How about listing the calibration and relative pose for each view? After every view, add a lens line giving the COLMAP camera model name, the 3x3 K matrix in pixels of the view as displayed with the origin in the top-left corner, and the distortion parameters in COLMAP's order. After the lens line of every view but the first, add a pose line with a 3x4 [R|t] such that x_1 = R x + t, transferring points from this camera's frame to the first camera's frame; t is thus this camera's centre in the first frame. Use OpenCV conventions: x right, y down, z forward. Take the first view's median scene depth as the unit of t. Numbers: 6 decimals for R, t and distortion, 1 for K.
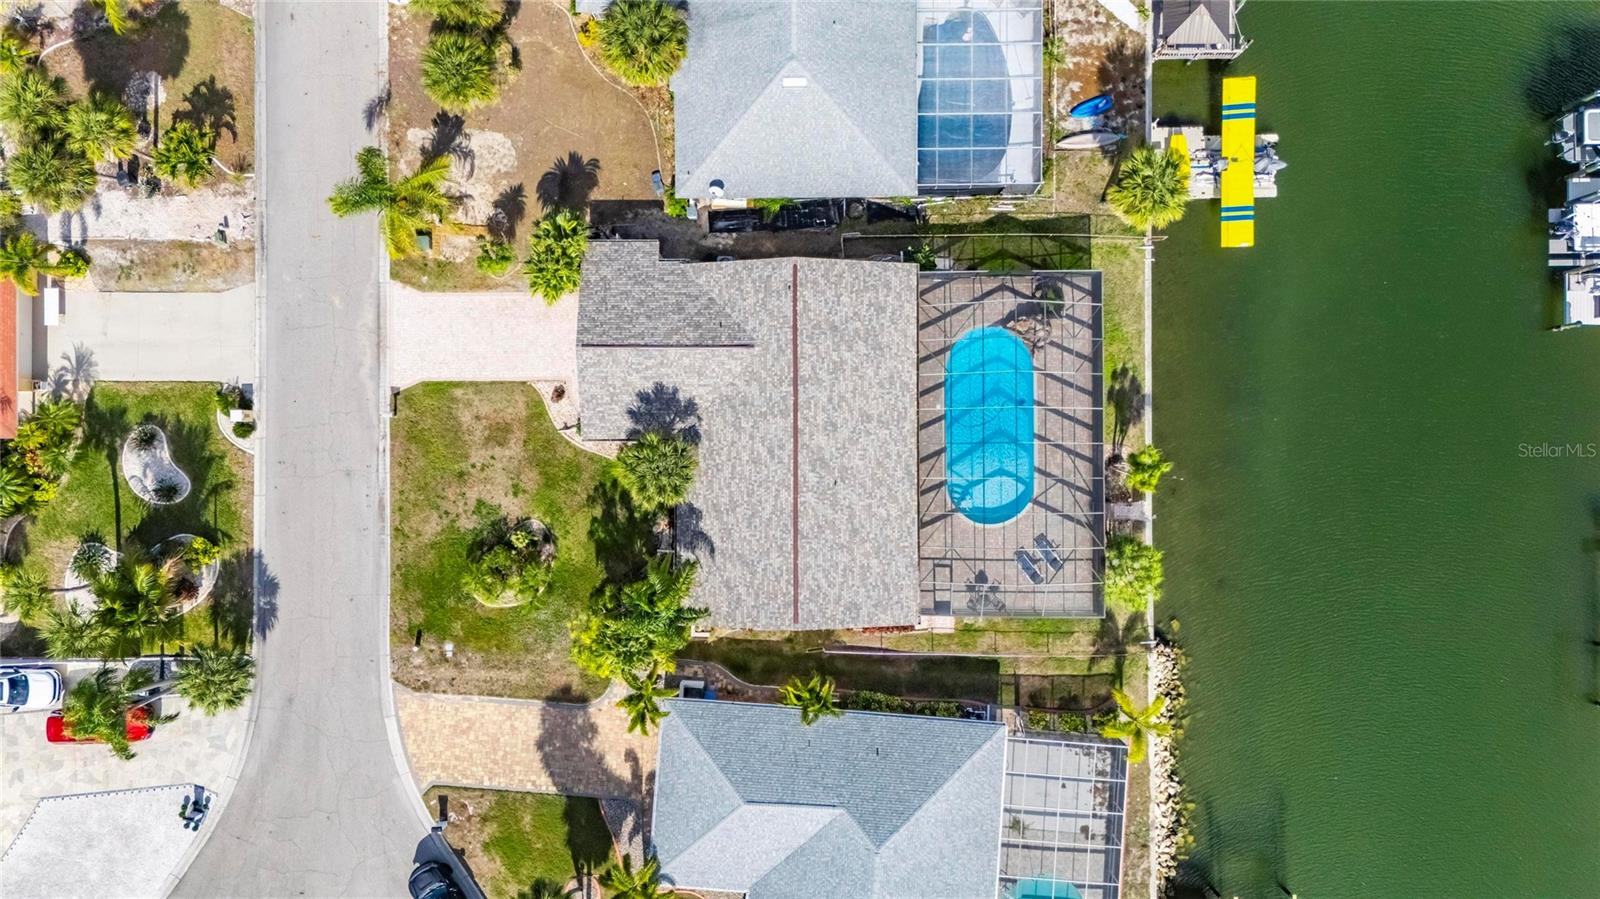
lens RADIAL K [[1173.3, 0, 808.0], [0, 1173.3, 453.9], [0, 0, 1]] dist [0.065908, -0.059524]
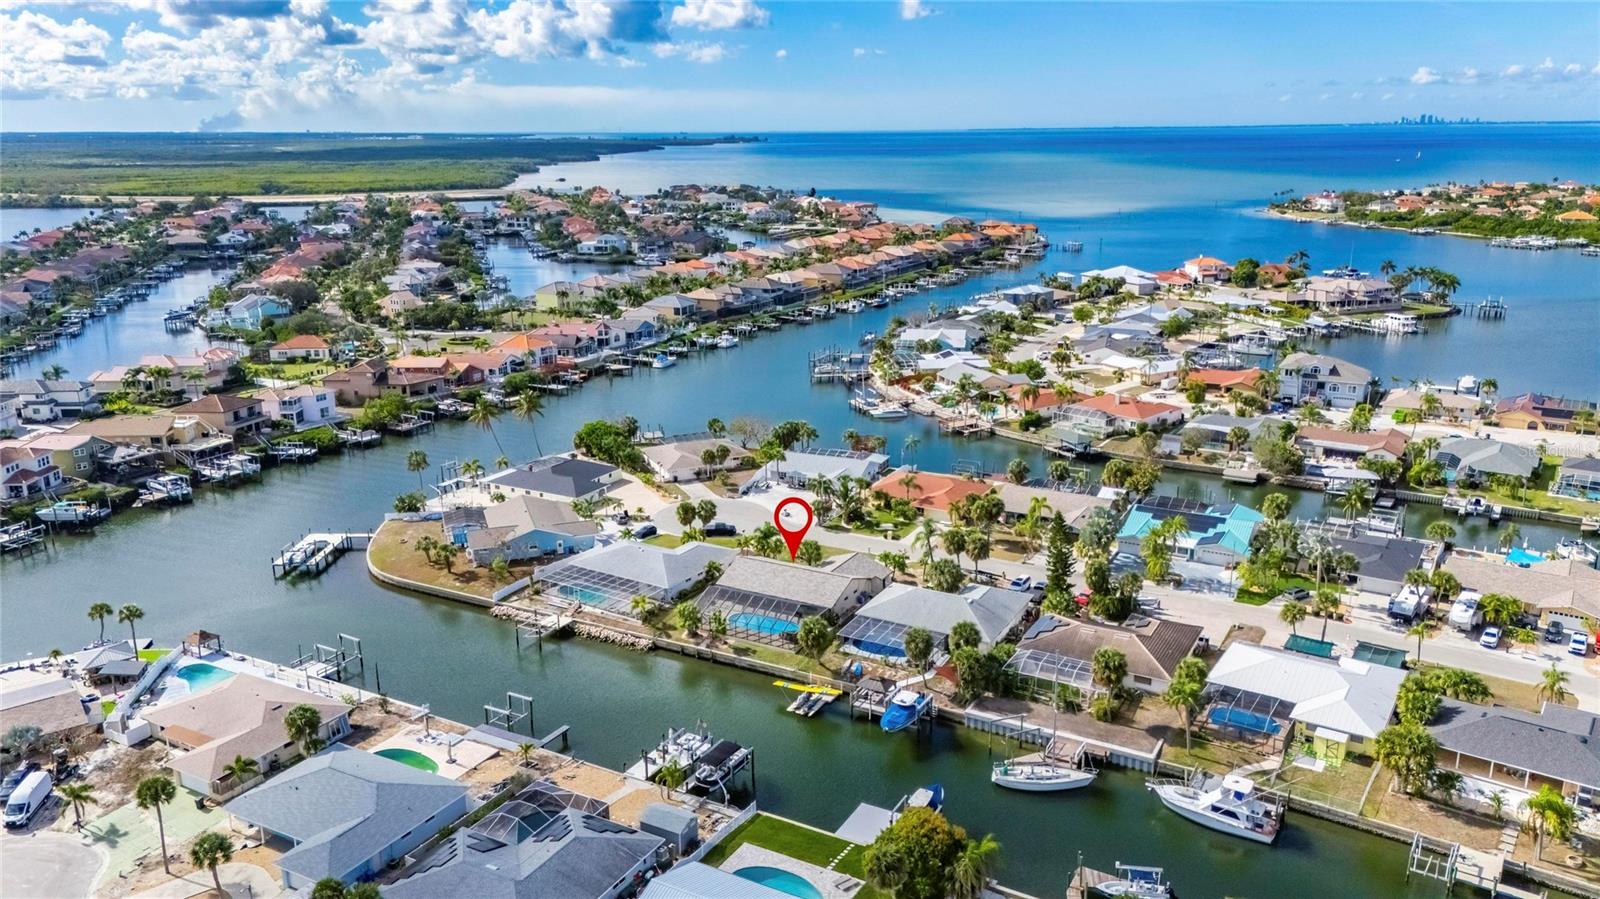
lens RADIAL K [[1171.2, 0, 808.5], [0, 1171.2, 449.6], [0, 0, 1]] dist [0.097217, -0.123778]
pose [[-0.477085, 0.251486, -0.842108, 2.130273], [-0.878574, -0.112123, 0.464260, -1.233661], [0.022335, 0.961345, 0.274441, -0.056531]]
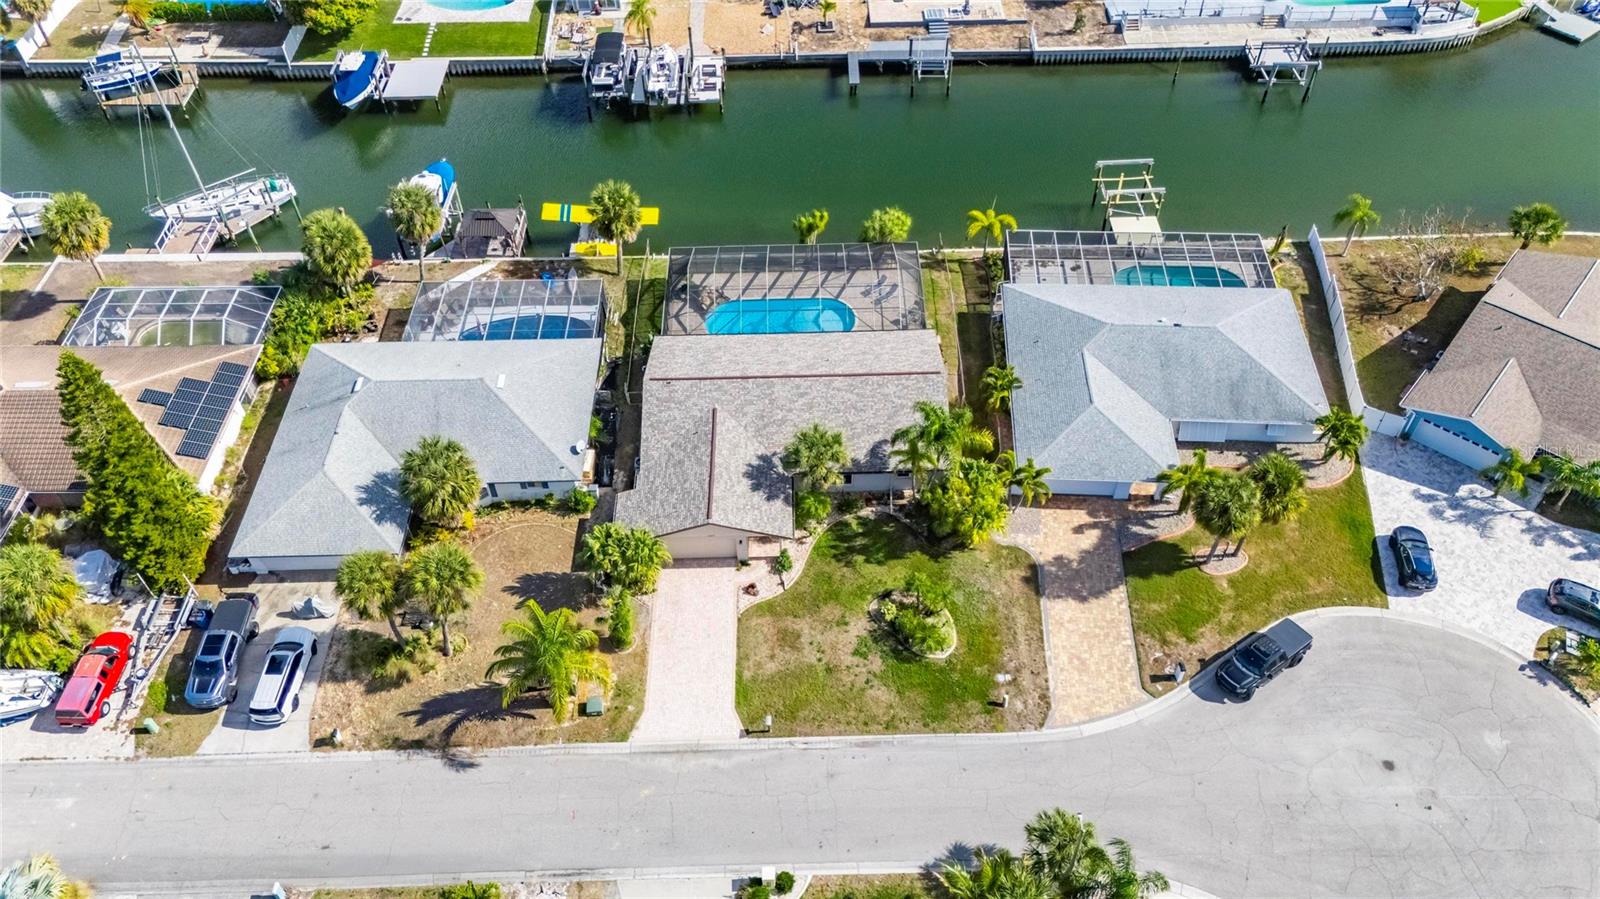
lens RADIAL K [[1173.3, 0, 808.0], [0, 1173.3, 453.9], [0, 0, 1]] dist [0.065908, -0.059524]
pose [[-0.014936, -0.729004, 0.684346, -0.846565], [0.999887, -0.012230, 0.008794, -0.006636], [0.001959, 0.684400, 0.729104, 0.142644]]
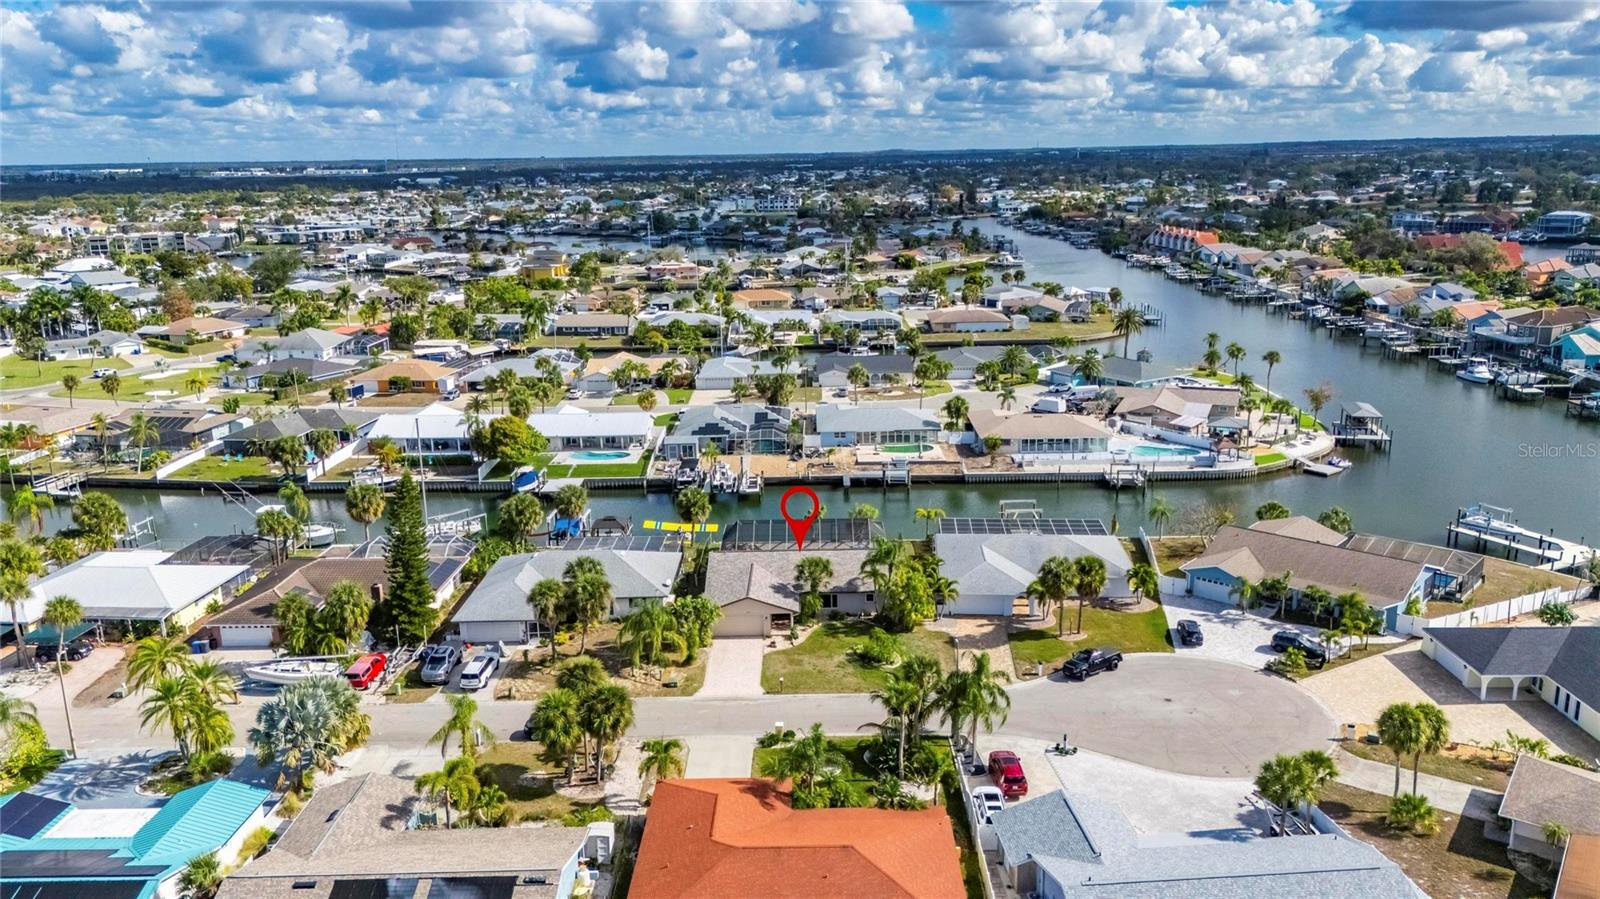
lens RADIAL K [[1173.3, 0, 808.0], [0, 1173.3, 453.9], [0, 0, 1]] dist [0.065908, -0.059524]
pose [[0.006966, -0.232827, 0.972493, -1.773233], [0.999963, -0.003299, -0.007953, 0.015092], [0.005060, 0.972512, 0.232796, 0.343211]]
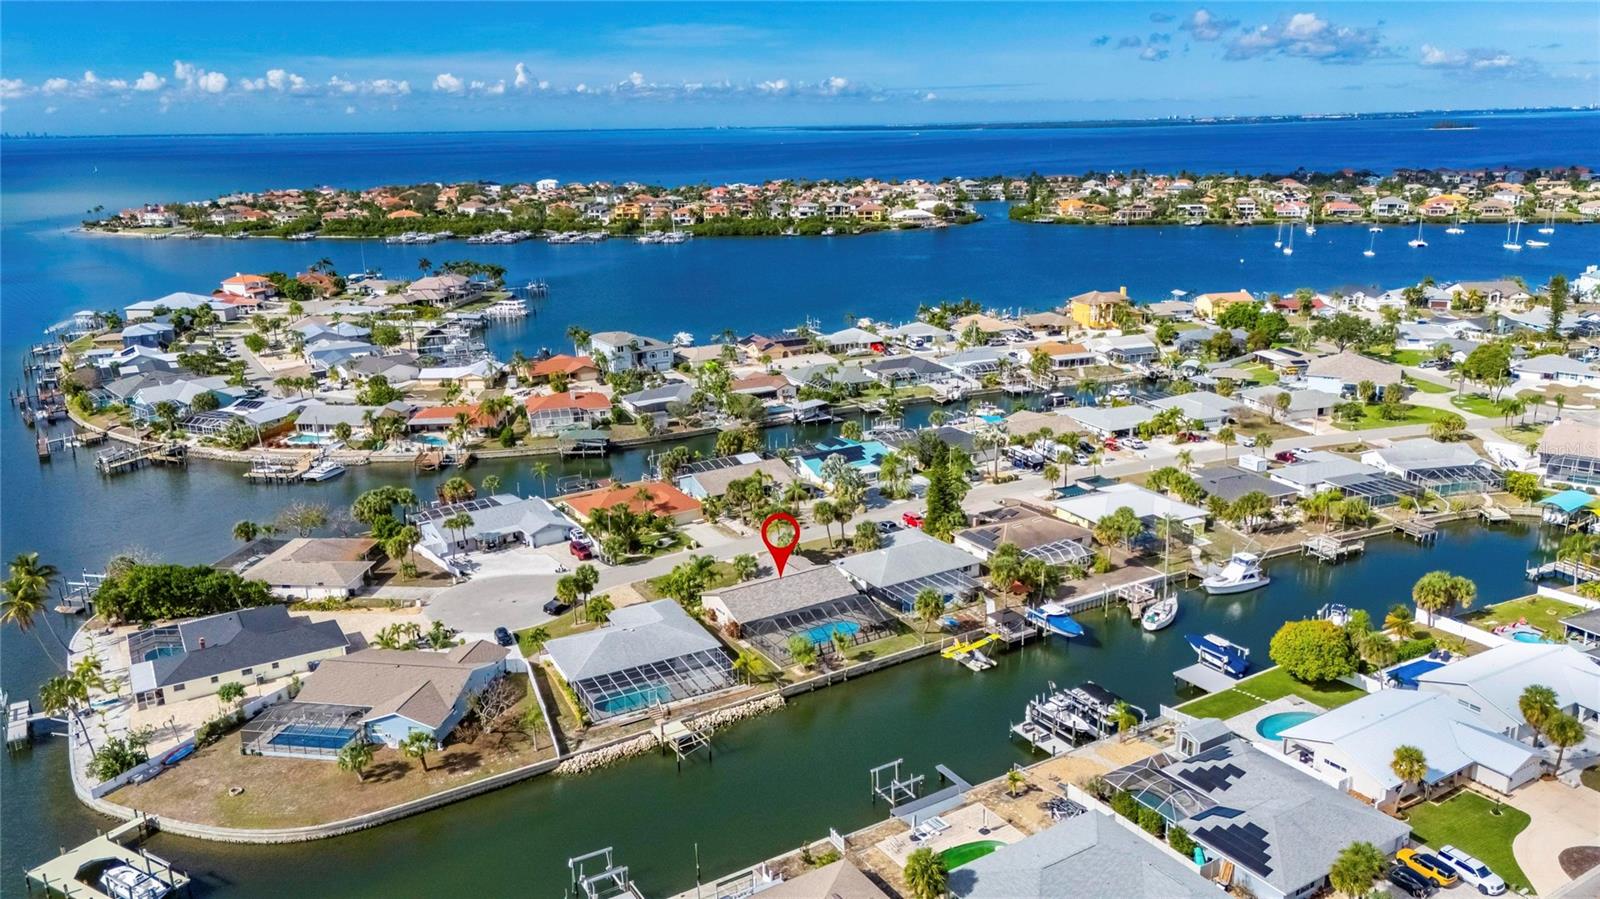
lens RADIAL K [[1171.2, 0, 808.5], [0, 1171.2, 449.6], [0, 0, 1]] dist [0.097217, -0.123778]
pose [[0.530577, 0.233690, -0.814787, 2.034959], [-0.847498, 0.163683, -0.504931, 1.175194], [0.015369, 0.958434, 0.284899, -0.072171]]
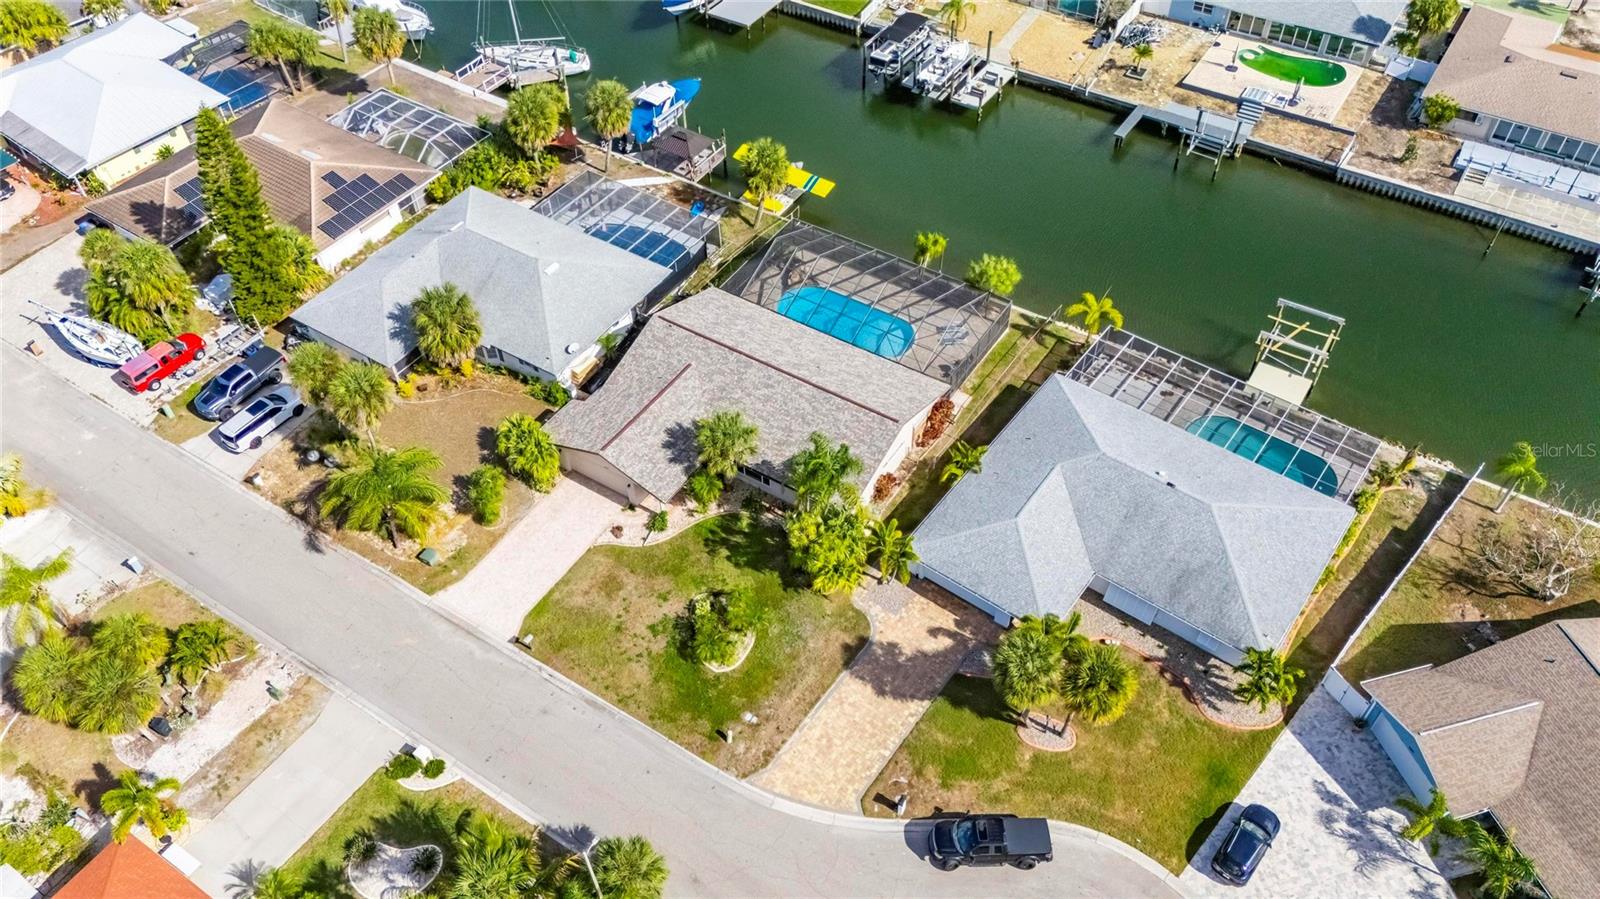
lens RADIAL K [[1173.3, 0, 808.0], [0, 1173.3, 453.9], [0, 0, 1]] dist [0.065908, -0.059524]
pose [[0.542750, -0.617709, 0.569085, -0.698450], [0.839881, 0.402976, -0.363607, 0.472766], [-0.004725, 0.675312, 0.737517, 0.132383]]
